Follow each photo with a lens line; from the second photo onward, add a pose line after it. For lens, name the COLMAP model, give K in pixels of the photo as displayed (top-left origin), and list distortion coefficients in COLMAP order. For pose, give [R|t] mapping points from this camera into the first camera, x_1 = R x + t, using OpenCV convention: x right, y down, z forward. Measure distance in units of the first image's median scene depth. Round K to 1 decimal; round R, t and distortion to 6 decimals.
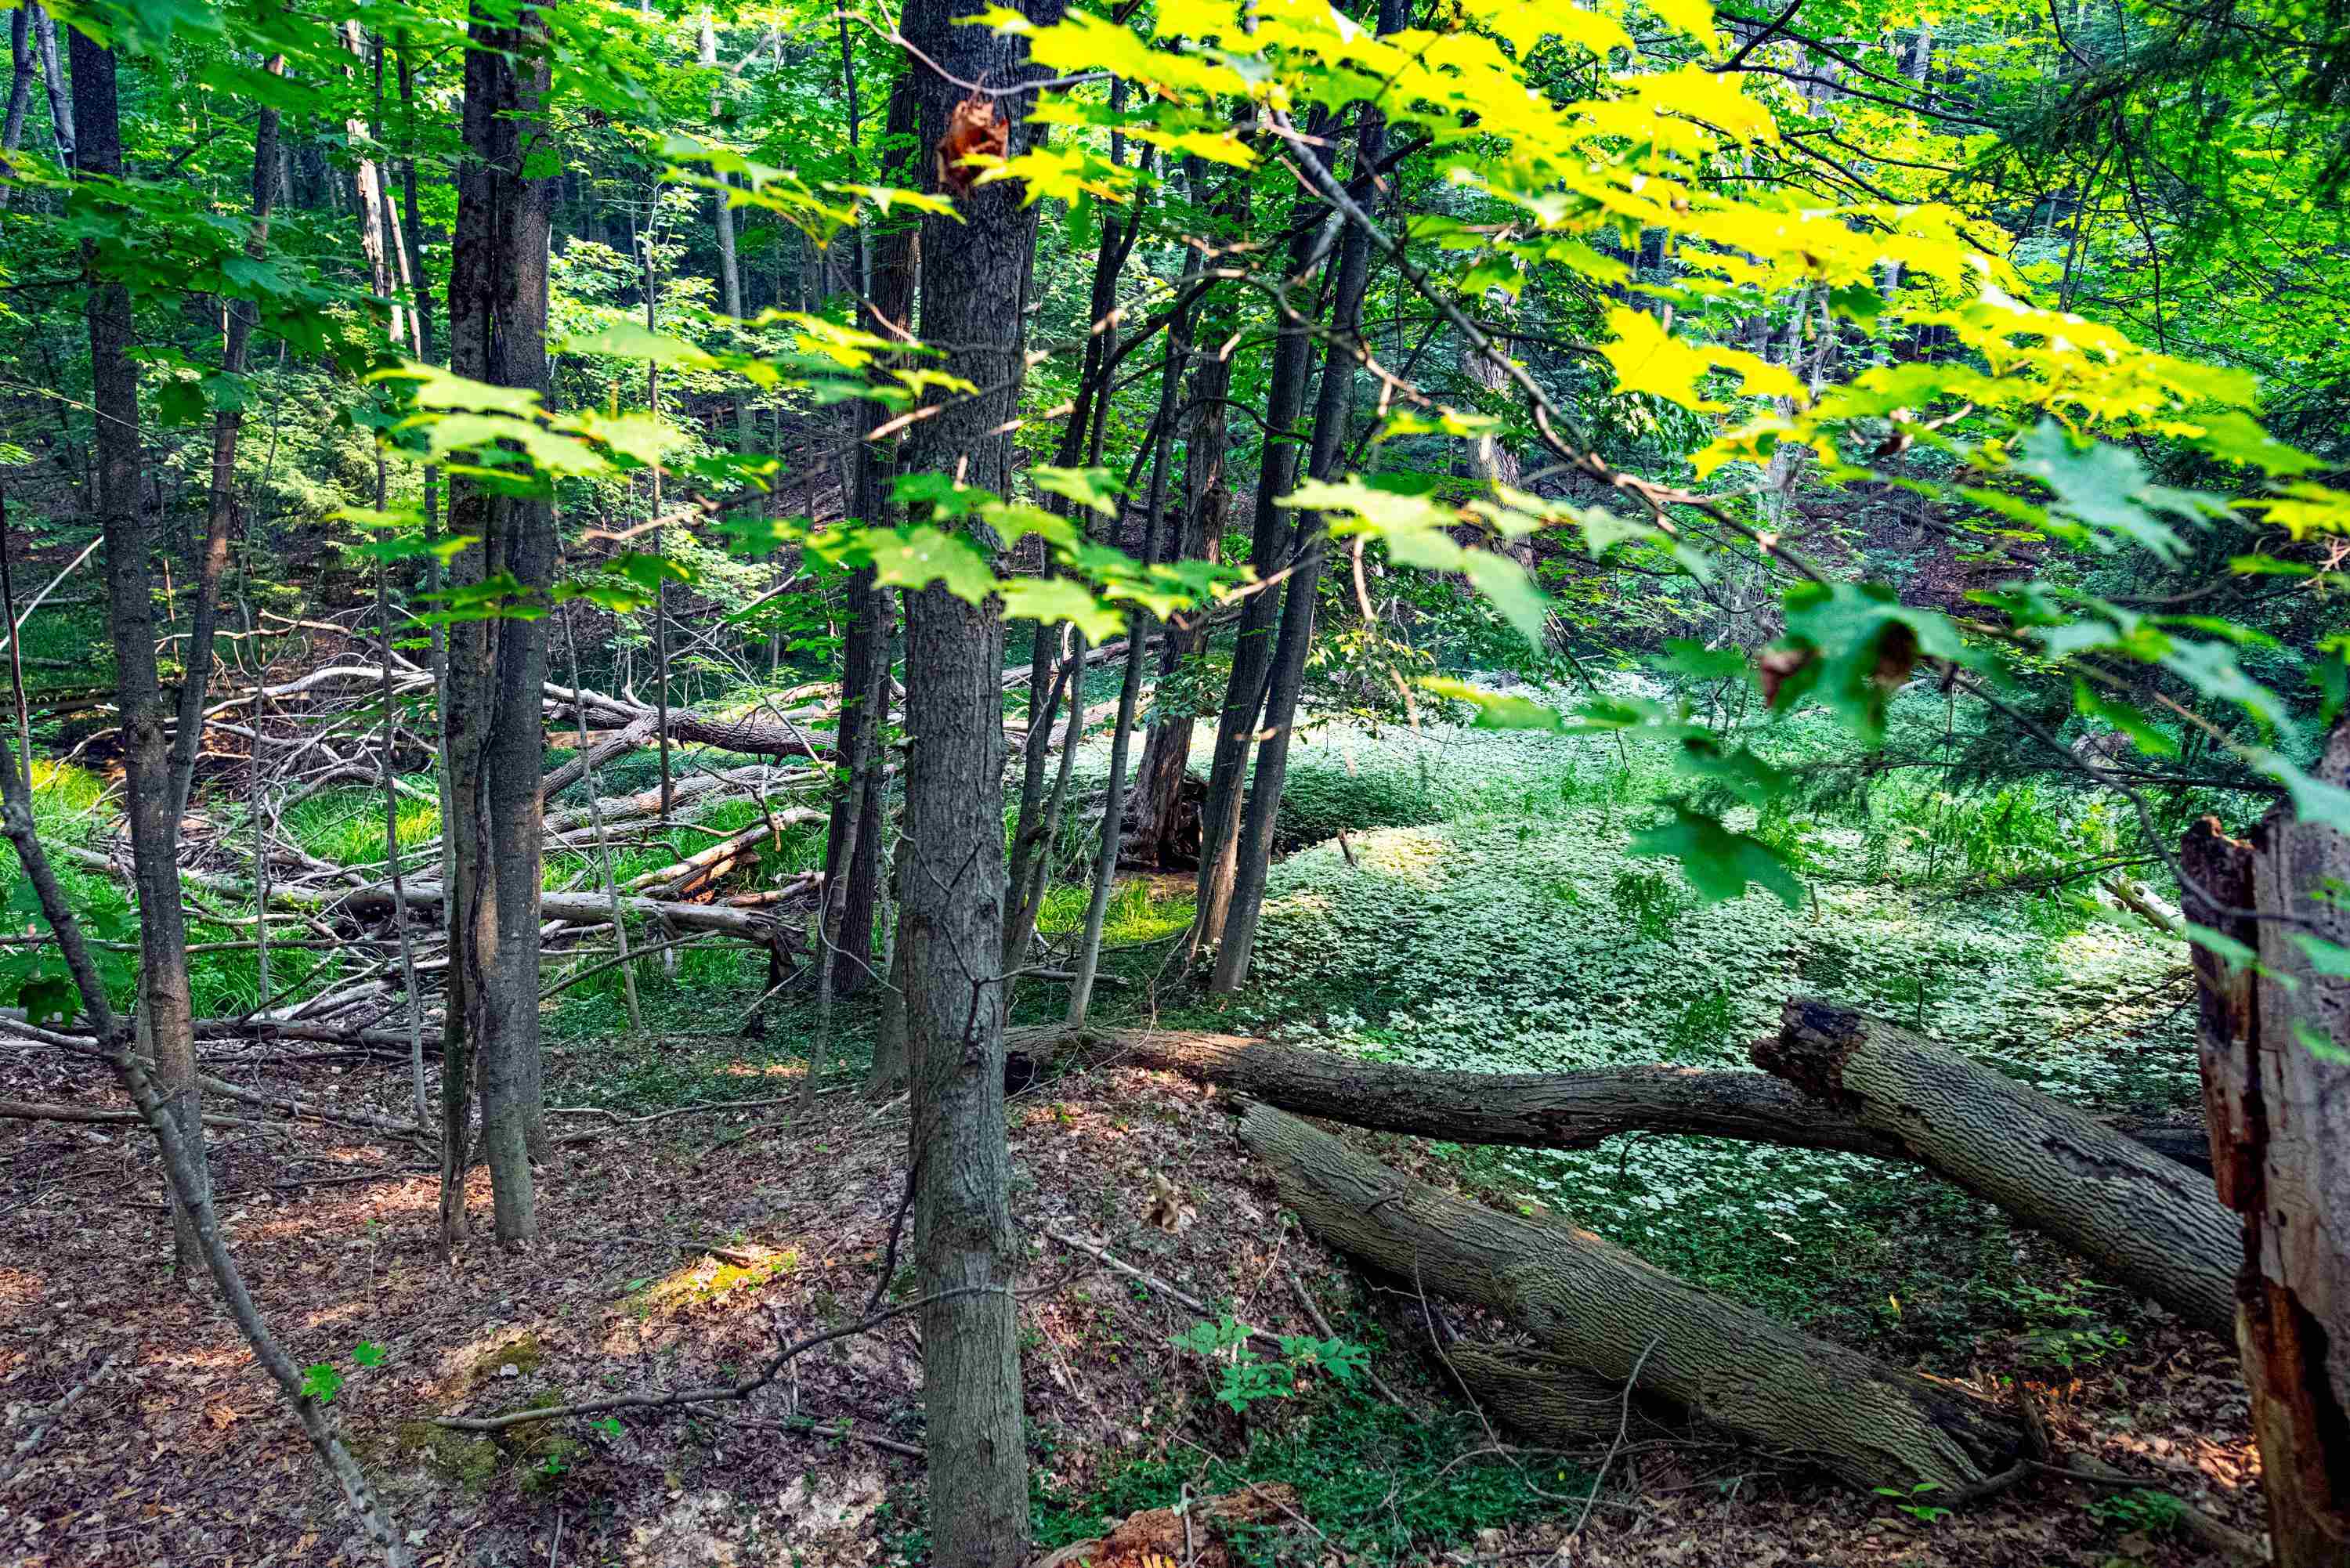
lens RADIAL K [[1620.4, 0, 1175.0], [0, 1620.4, 784.0], [0, 0, 1]] dist [-0.054138, 0.051930]
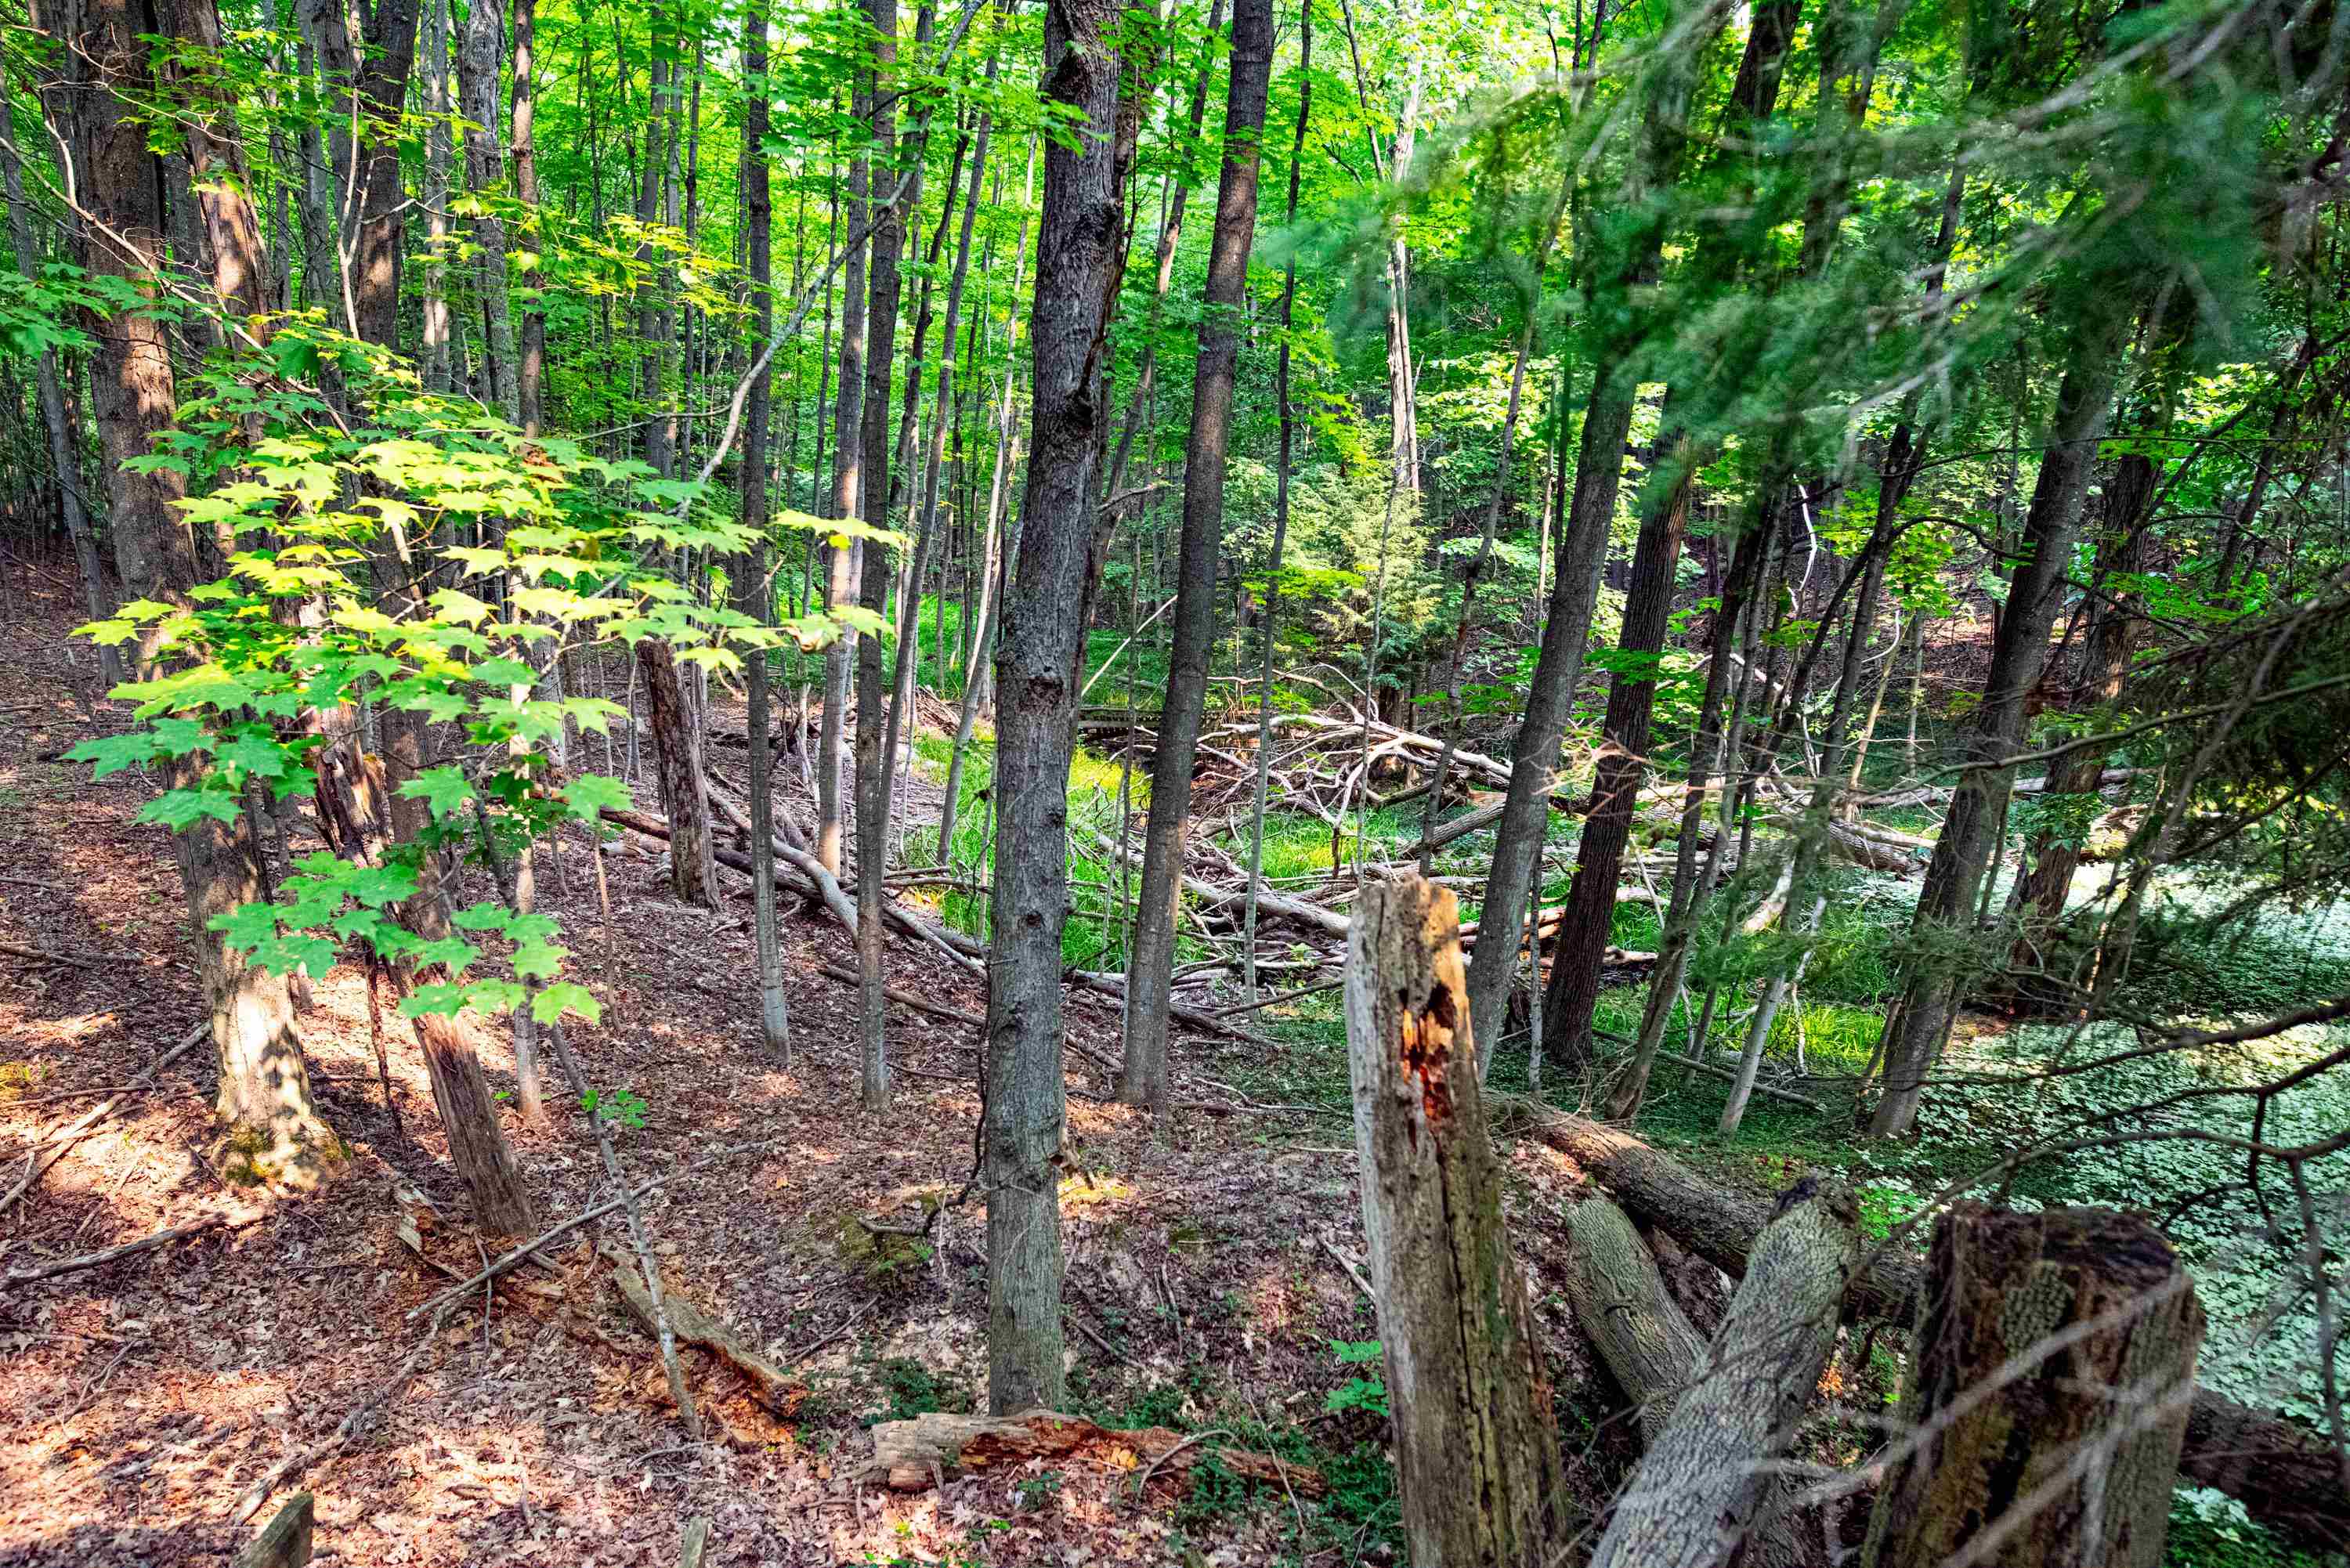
lens RADIAL K [[1620.4, 0, 1175.0], [0, 1620.4, 784.0], [0, 0, 1]] dist [-0.054138, 0.051930]
pose [[0.775327, 0.115025, -0.620997, 0.197108], [-0.143603, 0.989627, 0.004015, -0.014756], [0.615017, 0.086064, 0.783803, -0.007269]]
